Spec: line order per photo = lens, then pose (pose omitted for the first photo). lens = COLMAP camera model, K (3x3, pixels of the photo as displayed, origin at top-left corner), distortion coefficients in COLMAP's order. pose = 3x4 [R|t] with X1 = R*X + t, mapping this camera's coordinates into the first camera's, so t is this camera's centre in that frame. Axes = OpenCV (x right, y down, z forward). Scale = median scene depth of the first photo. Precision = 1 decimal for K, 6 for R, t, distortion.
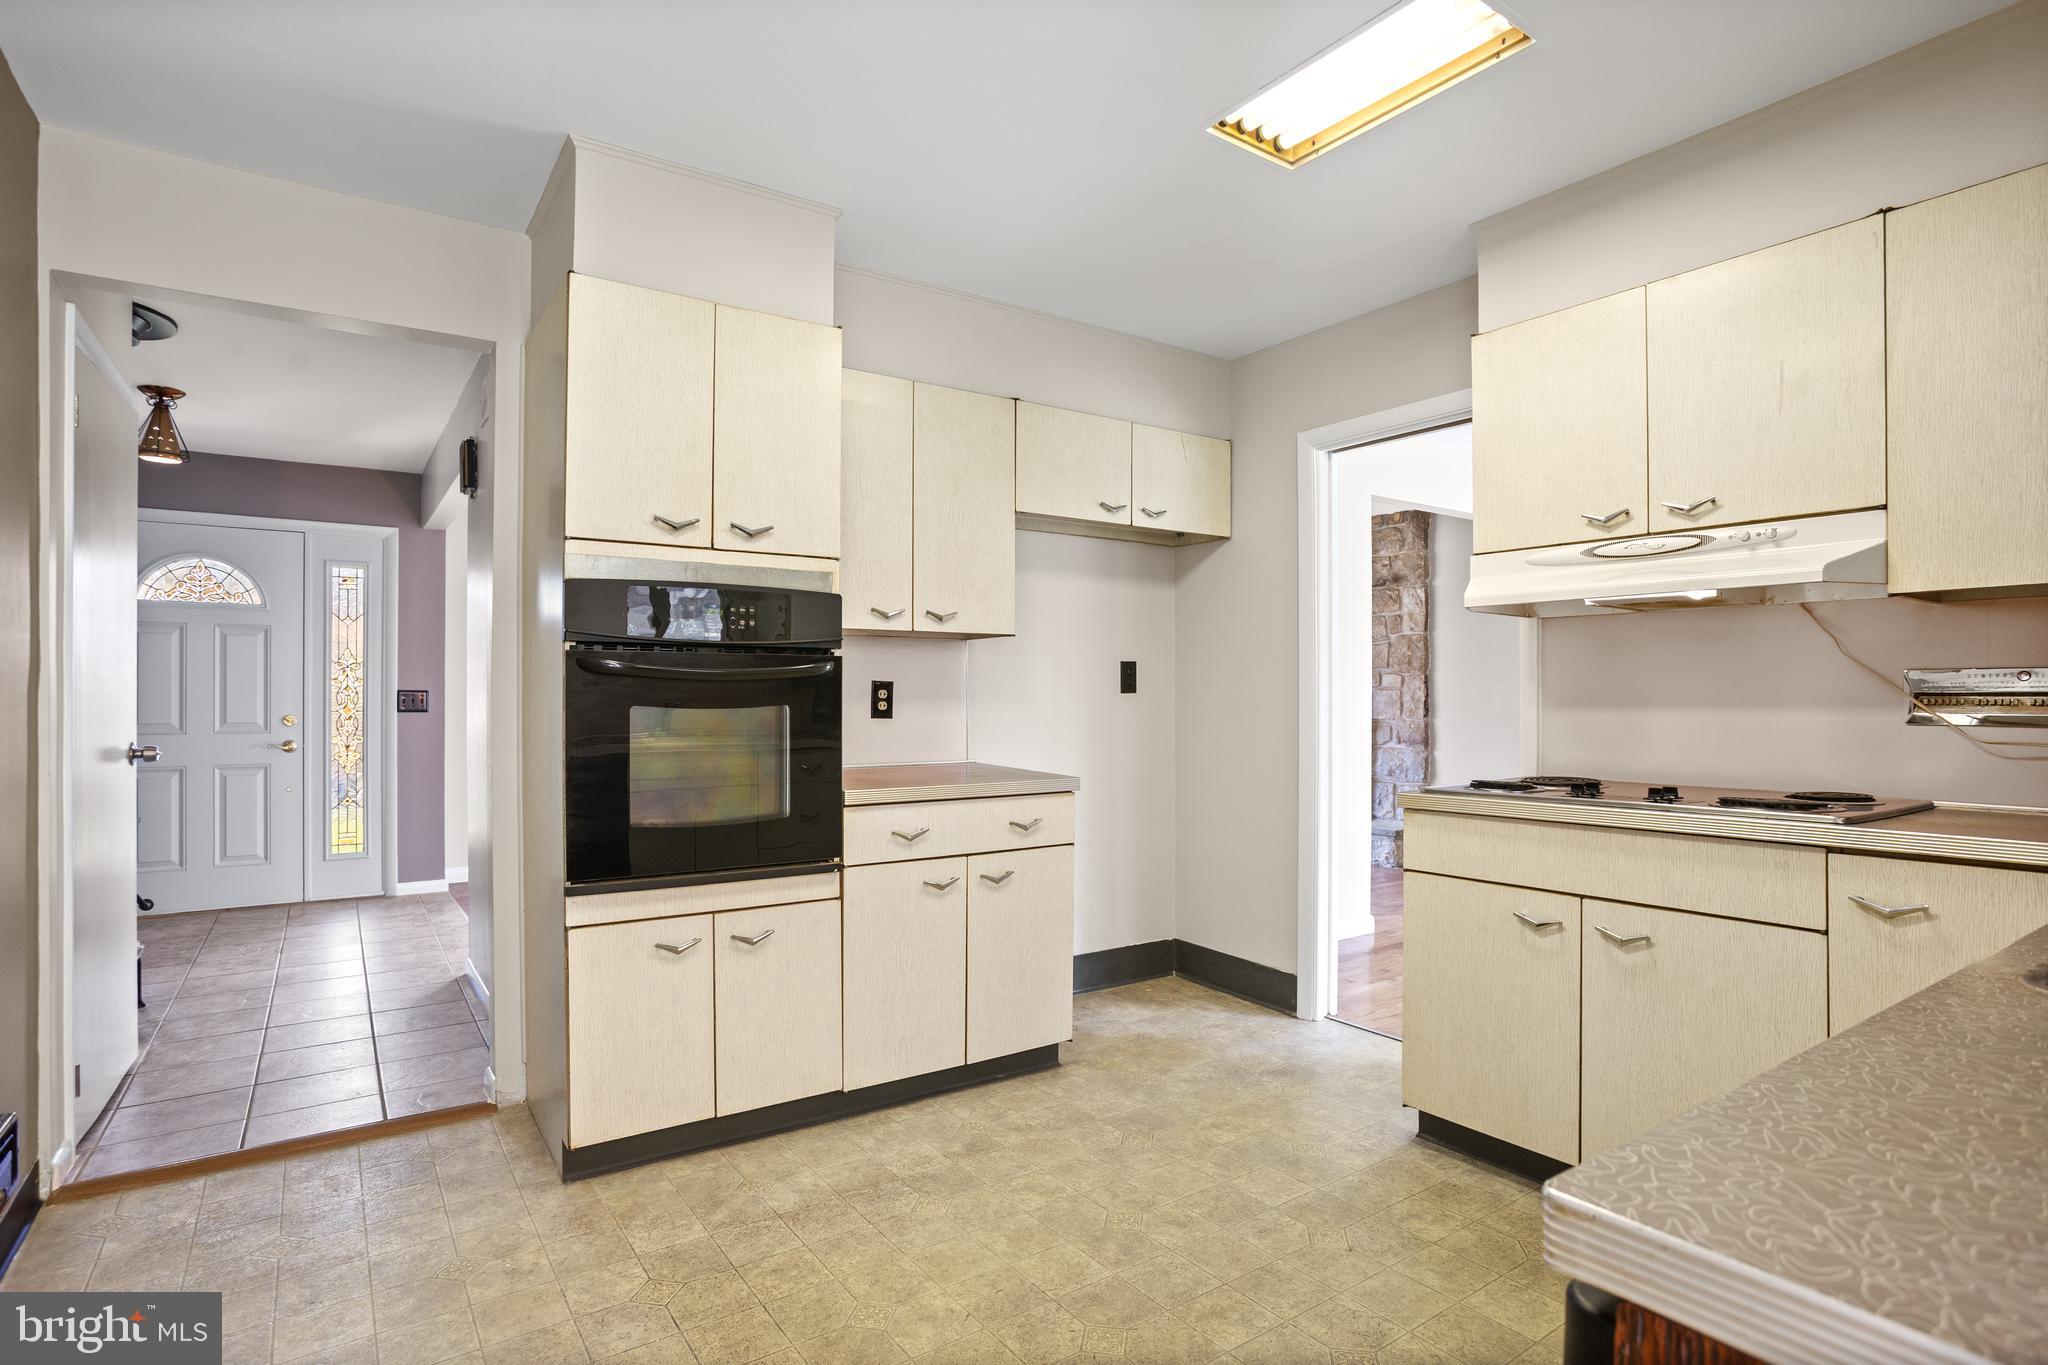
lens RADIAL K [[1067.2, 0, 1052.5], [0, 1067.2, 705.7], [0, 0, 1]] dist [-0.032833, 0.000193]
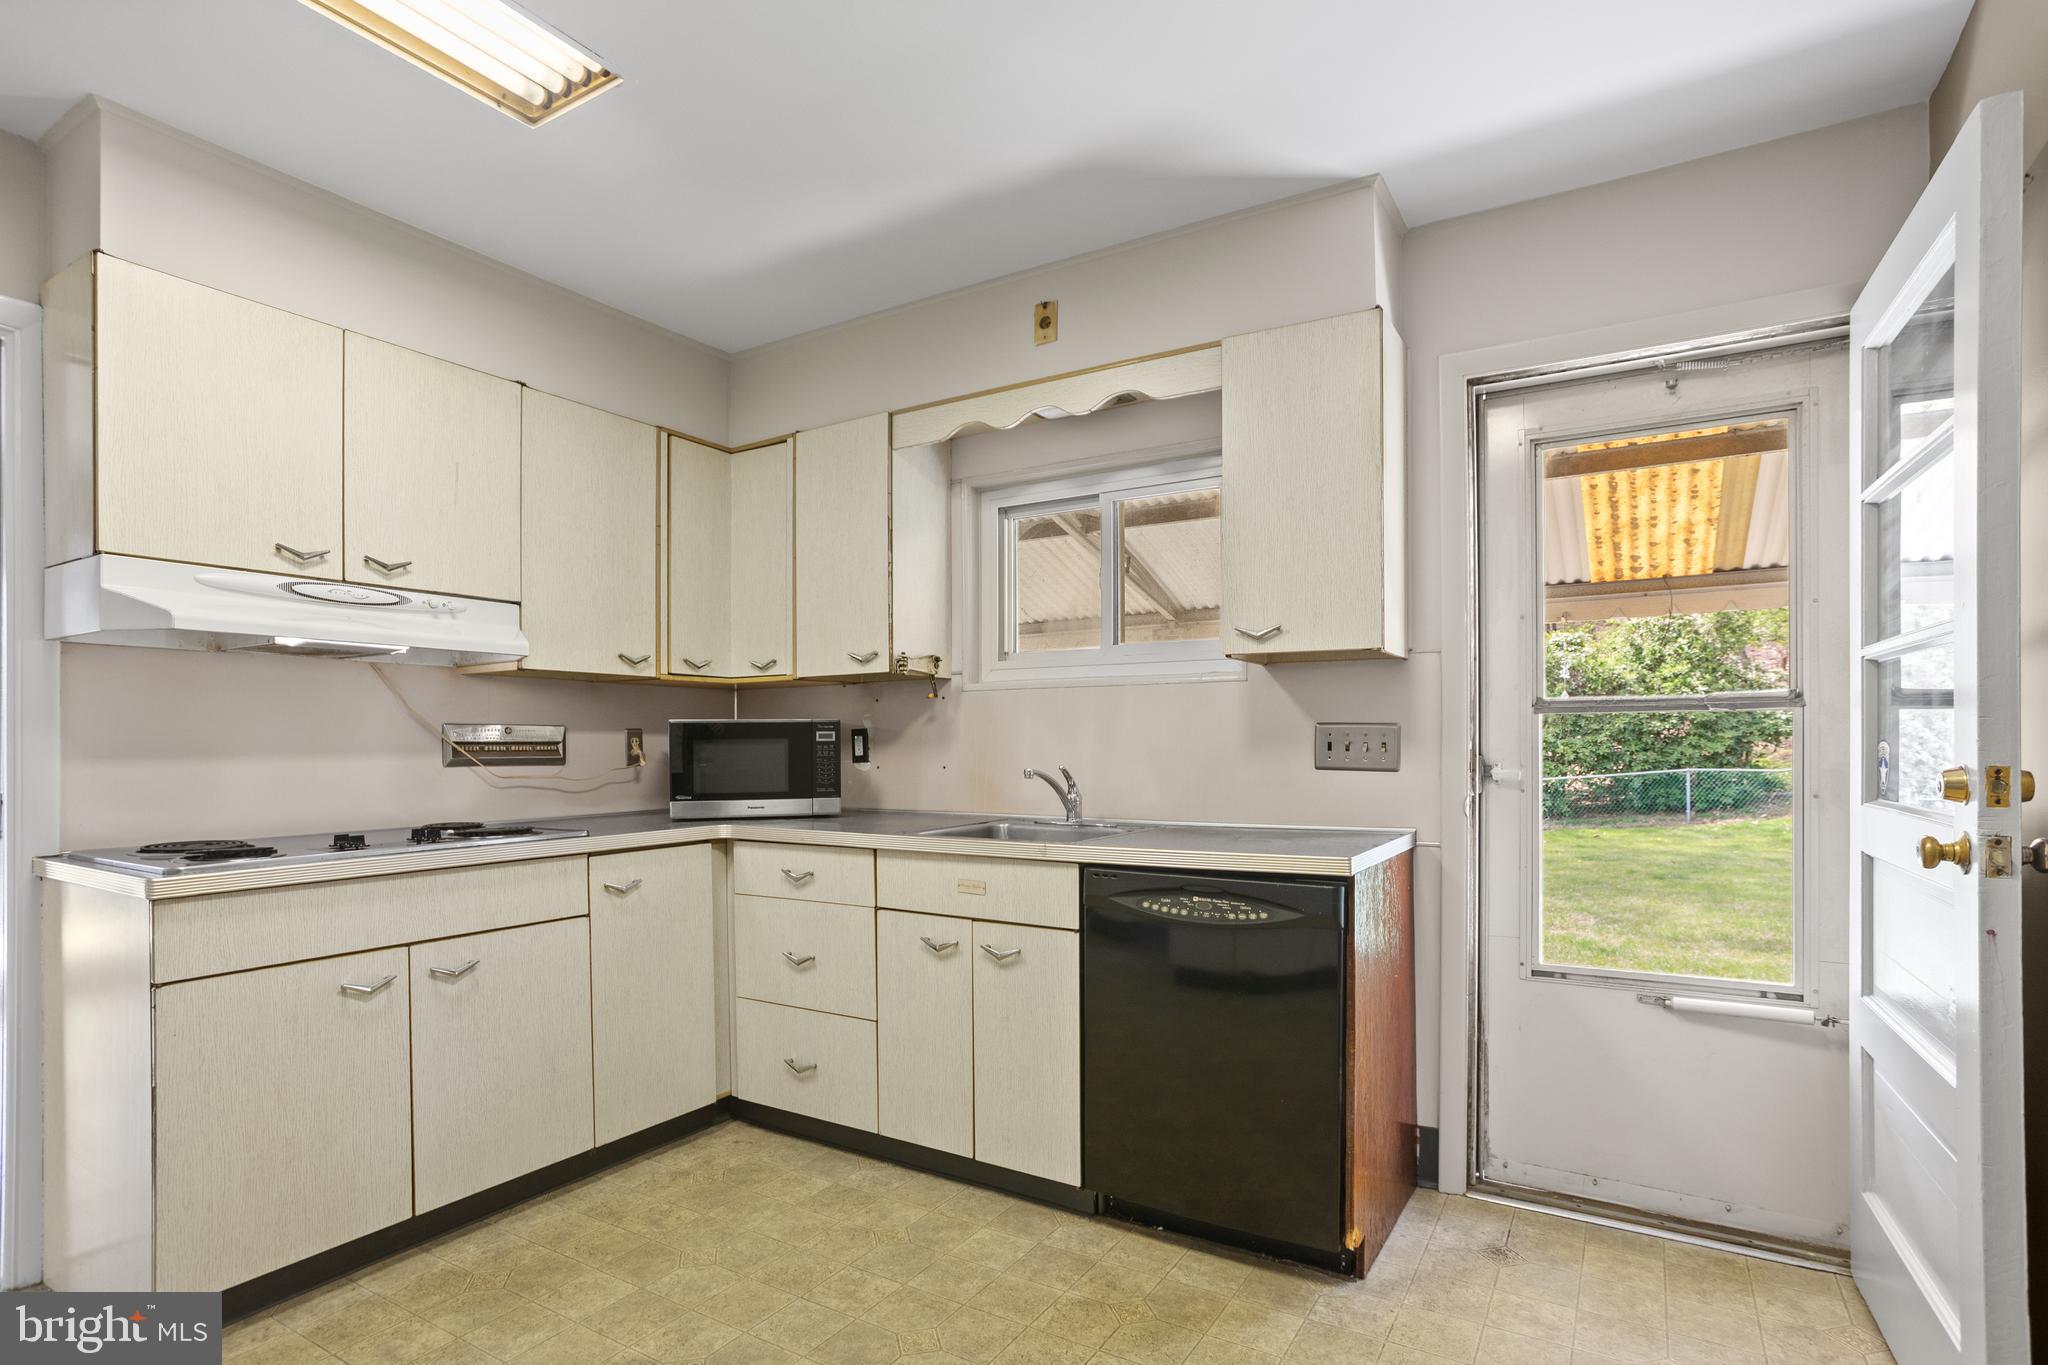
lens RADIAL K [[1031.9, 0, 1022.0], [0, 1031.9, 757.3], [0, 0, 1]] dist [-0.012487, 0.000148]
pose [[-0.402359, -0.007234, 0.915453, -0.613325], [0.012210, 0.999837, 0.013267, -0.002016], [-0.915400, 0.016516, -0.402206, 0.852647]]
